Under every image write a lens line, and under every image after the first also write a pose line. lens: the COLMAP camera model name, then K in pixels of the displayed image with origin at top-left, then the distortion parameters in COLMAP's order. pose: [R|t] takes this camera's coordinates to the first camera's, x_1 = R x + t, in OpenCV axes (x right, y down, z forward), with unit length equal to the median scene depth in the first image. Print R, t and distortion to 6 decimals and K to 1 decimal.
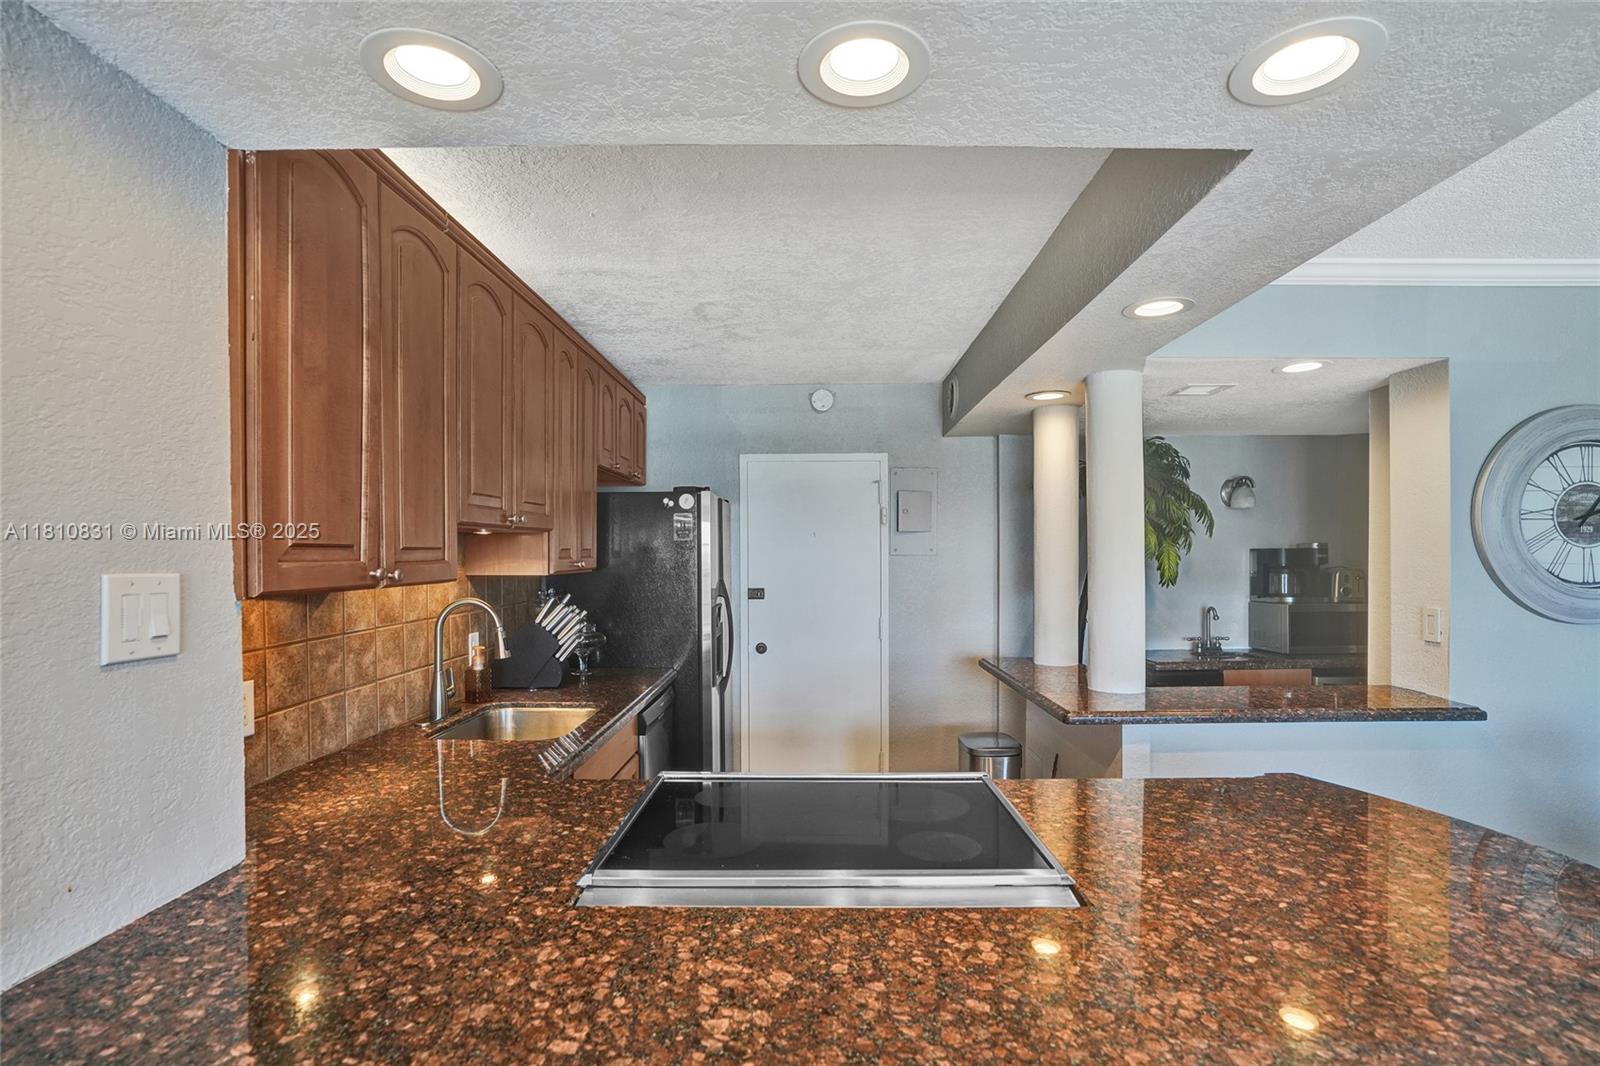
lens RADIAL K [[772.2, 0, 798.0], [0, 772.2, 567.7], [0, 0, 1]] dist [-0.032941, 0.009738]
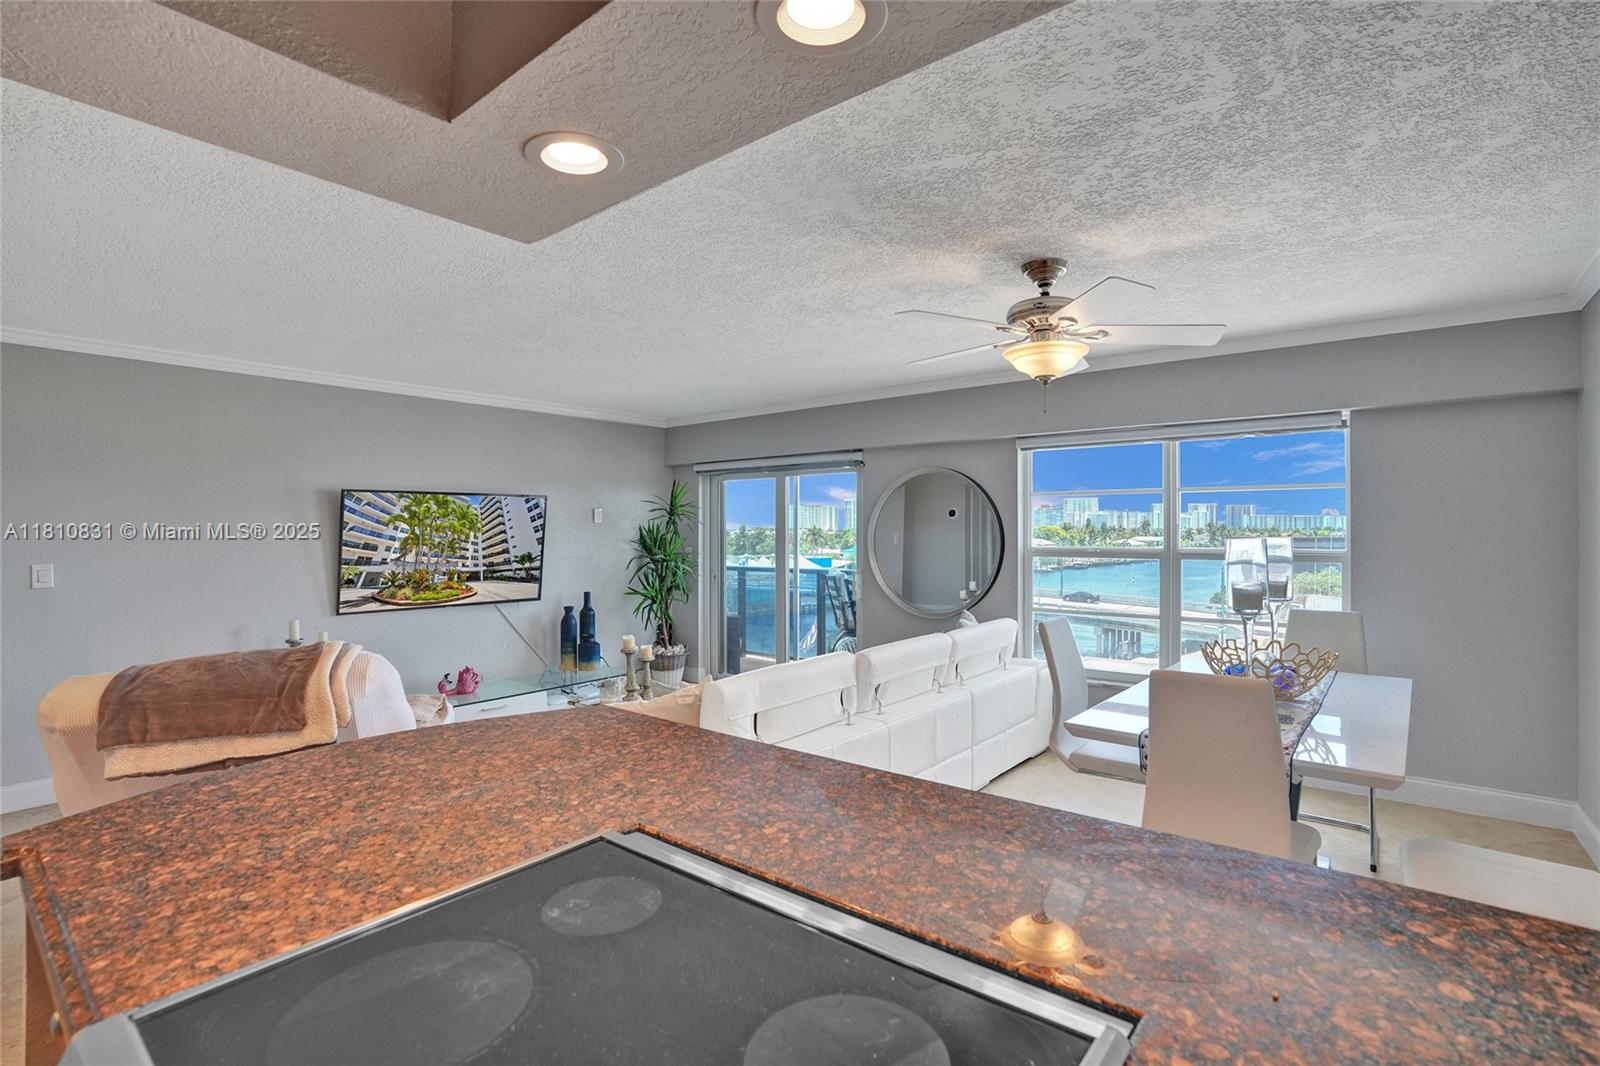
lens RADIAL K [[772.2, 0, 812.2], [0, 772.2, 518.0], [0, 0, 1]] dist [-0.032941, 0.009738]
pose [[-0.790766, 0.013098, 0.611978, -0.206928], [0.017695, 0.999842, 0.001465, 0.002573], [-0.611862, 0.011988, -0.790873, 0.718951]]
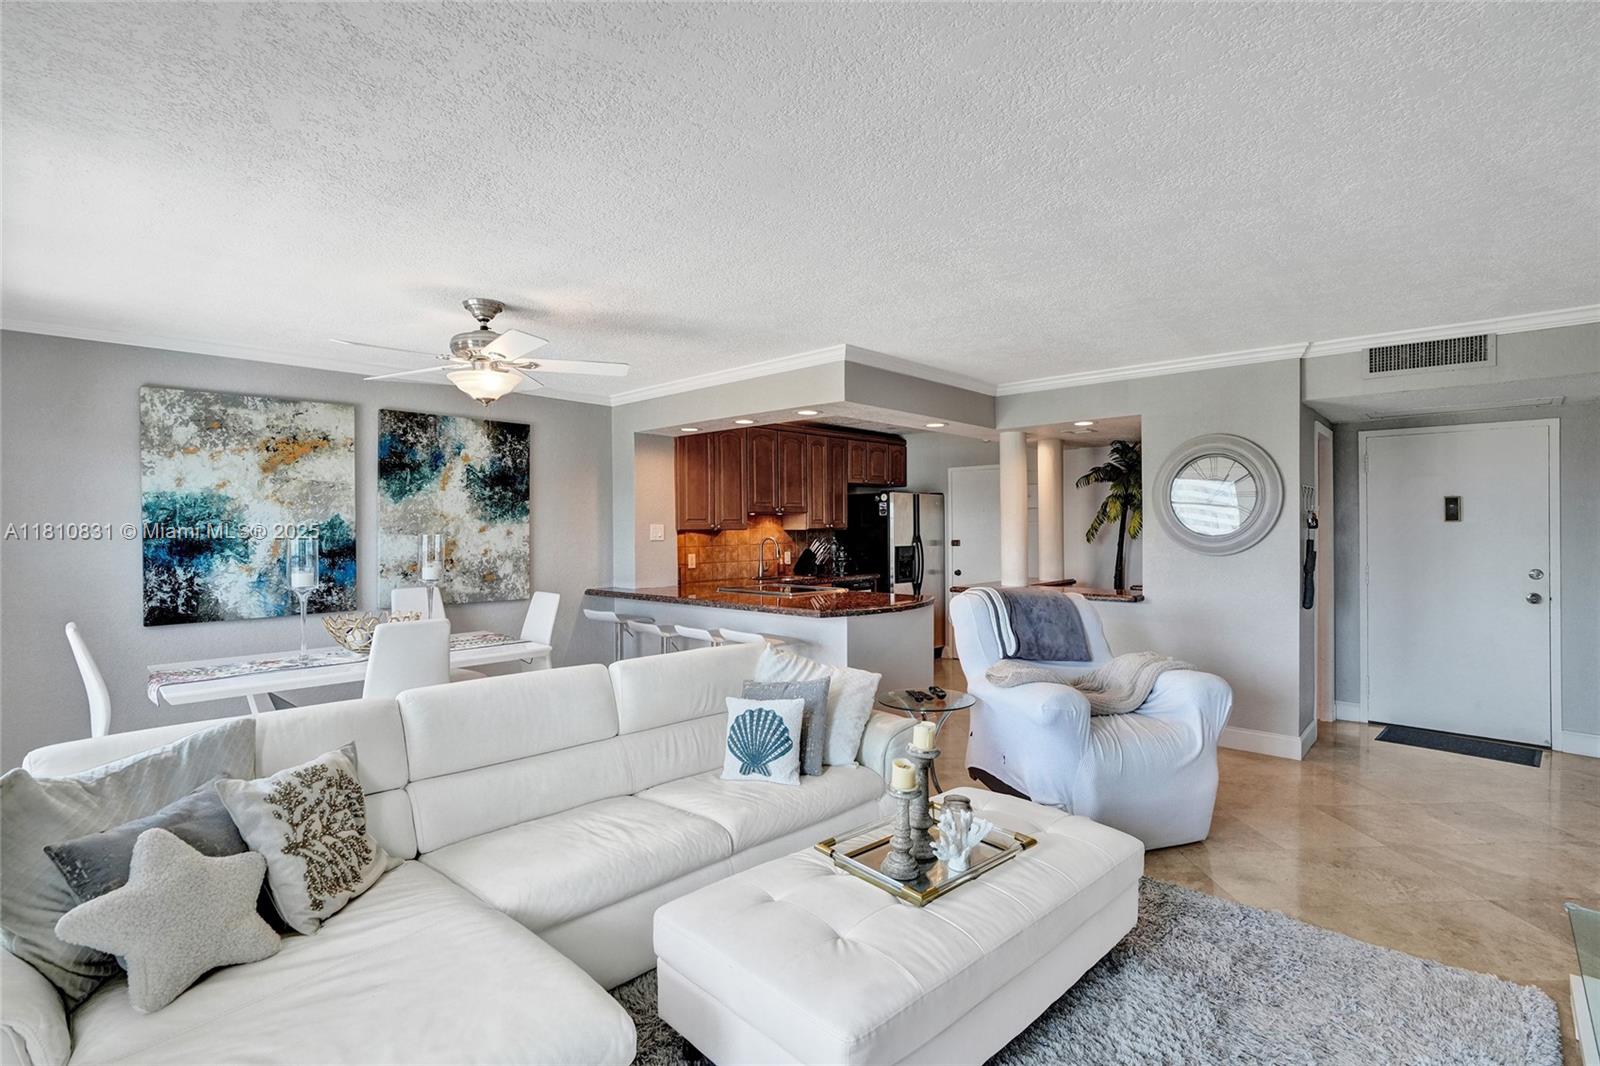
lens RADIAL K [[772.2, 0, 789.4], [0, 772.2, 539.6], [0, 0, 1]] dist [-0.032941, 0.009738]
pose [[0.730103, 0.007484, -0.683296, 1.482858], [-0.008582, 0.999962, 0.001783, 0.040388], [0.683284, 0.004562, 0.730139, -0.986007]]
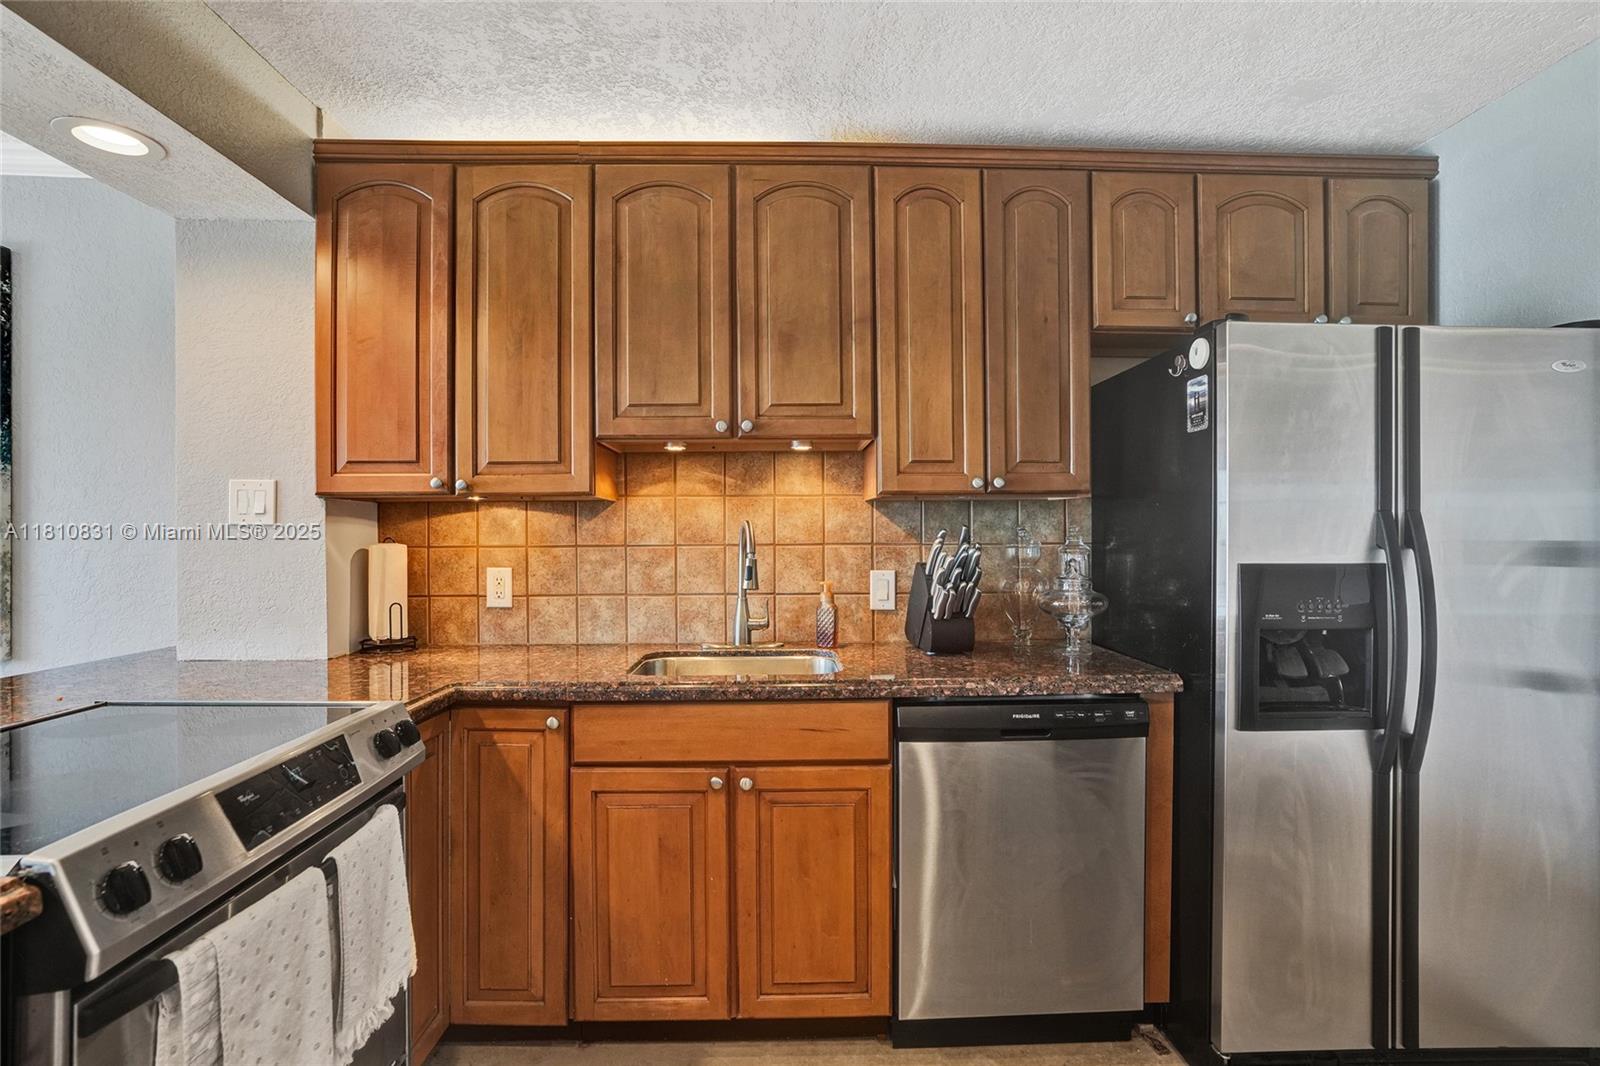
lens RADIAL K [[800.8, 0, 800.7], [0, 800.8, 540.4], [0, 0, 1]] dist [-0.031292, 0.009024]
pose [[0.049907, 0.011167, -0.998691, 0.477709], [-0.017769, 0.999789, 0.010292, 0.047701], [0.998596, 0.017232, 0.050095, 0.928440]]
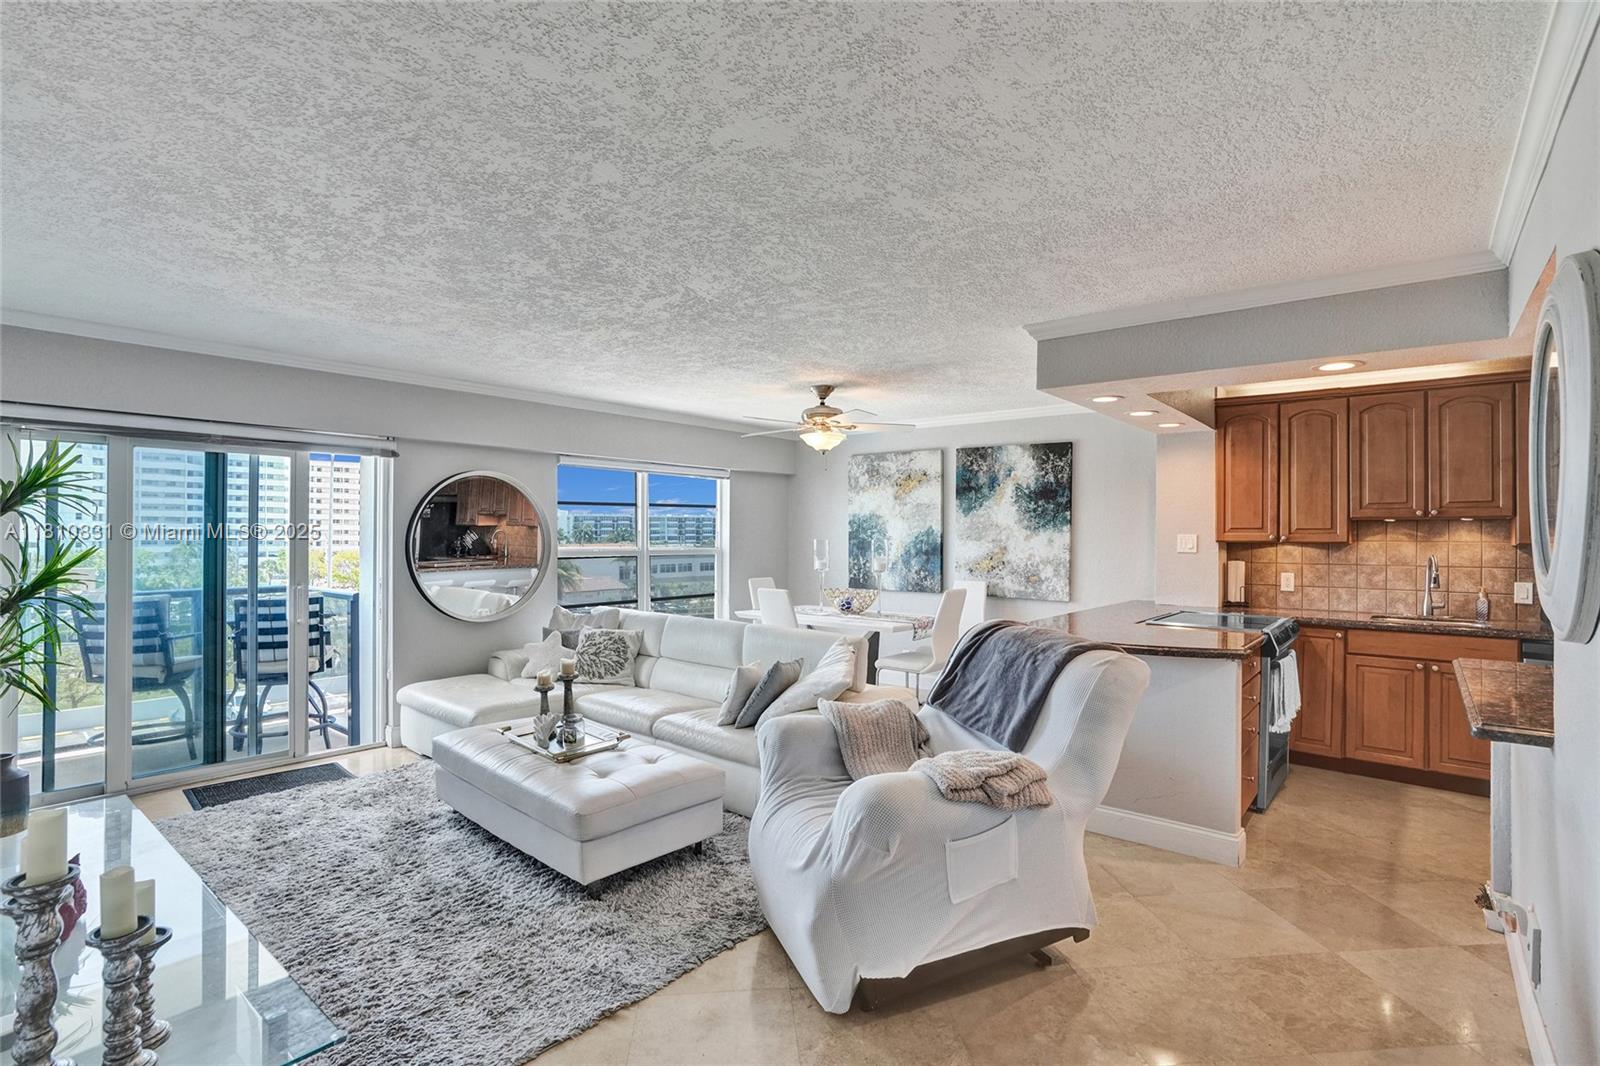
lens RADIAL K [[772.2, 0, 797.5], [0, 772.2, 532.5], [0, 0, 1]] dist [-0.032941, 0.009738]
pose [[-0.621681, -0.006925, -0.783240, 1.823184], [-0.023541, 0.999674, 0.009847, 0.002607], [0.782916, 0.024560, -0.621642, 0.854099]]
